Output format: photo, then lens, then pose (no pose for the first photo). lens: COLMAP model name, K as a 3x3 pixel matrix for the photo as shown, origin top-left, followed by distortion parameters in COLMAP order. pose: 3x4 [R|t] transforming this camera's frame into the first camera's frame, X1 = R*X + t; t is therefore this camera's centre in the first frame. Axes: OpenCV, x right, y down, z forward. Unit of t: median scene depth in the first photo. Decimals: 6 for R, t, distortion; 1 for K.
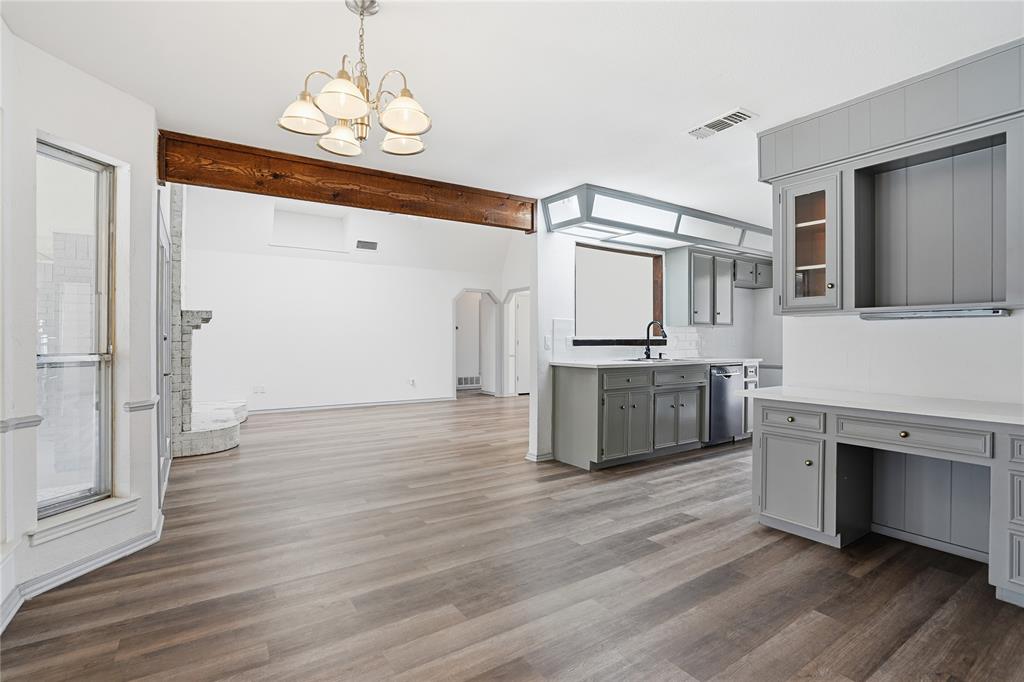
lens RADIAL K [[483.9, 0, 516.8], [0, 483.9, 341.3], [0, 0, 1]] dist [-0.033610, 0.000971]
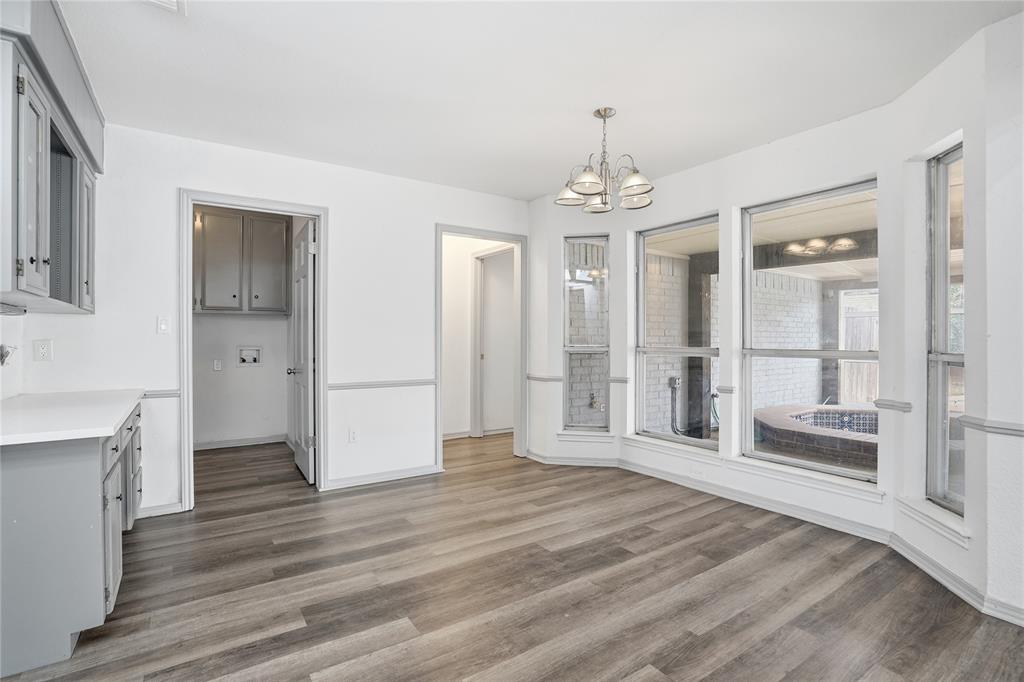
lens RADIAL K [[483.9, 0, 512.5], [0, 483.9, 340.4], [0, 0, 1]] dist [-0.033610, 0.000971]
pose [[-0.999995, 0.000203, 0.003242, -0.035037], [0.000226, 0.999975, 0.007089, -0.007620], [-0.003241, 0.007089, -0.999970, 1.975580]]
